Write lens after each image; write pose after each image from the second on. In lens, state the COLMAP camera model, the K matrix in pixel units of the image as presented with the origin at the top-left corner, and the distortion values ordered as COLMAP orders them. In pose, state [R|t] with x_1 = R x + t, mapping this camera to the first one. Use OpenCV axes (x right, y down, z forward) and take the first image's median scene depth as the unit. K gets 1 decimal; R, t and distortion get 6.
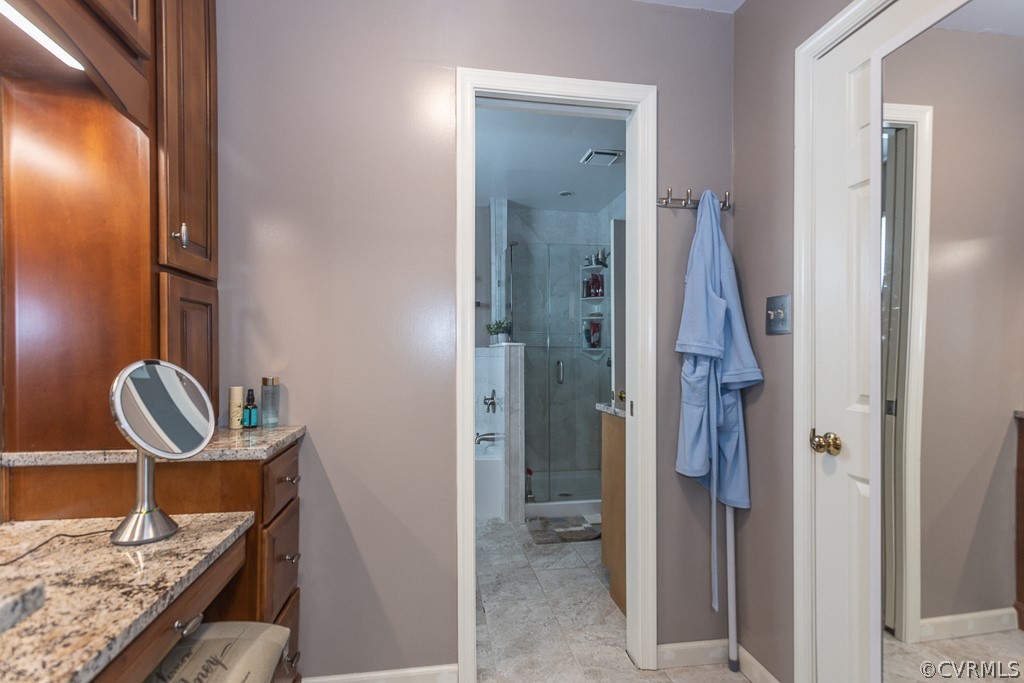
lens RADIAL K [[494.8, 0, 512.6], [0, 494.8, 348.8], [0, 0, 1]] dist [-0.003574, 0.002733]
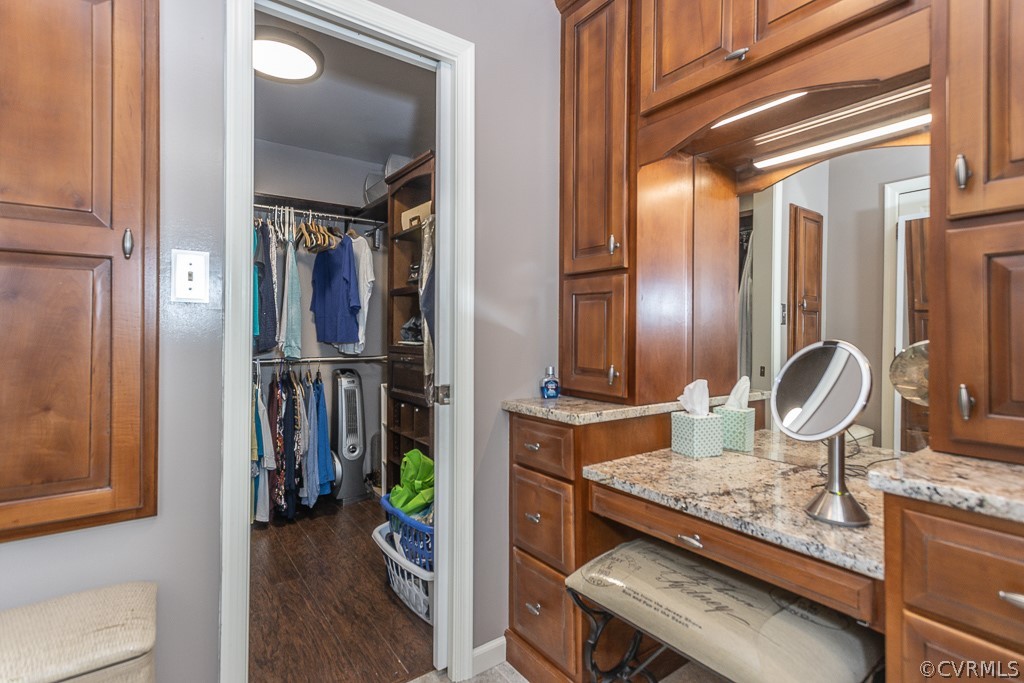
lens RADIAL K [[494.8, 0, 513.0], [0, 494.8, 332.5], [0, 0, 1]] dist [-0.003574, 0.002733]
pose [[-0.896664, -0.002363, -0.442705, 0.328946], [-0.000778, 0.999993, -0.003761, 0.014441], [0.442711, -0.003028, -0.896659, 1.875121]]
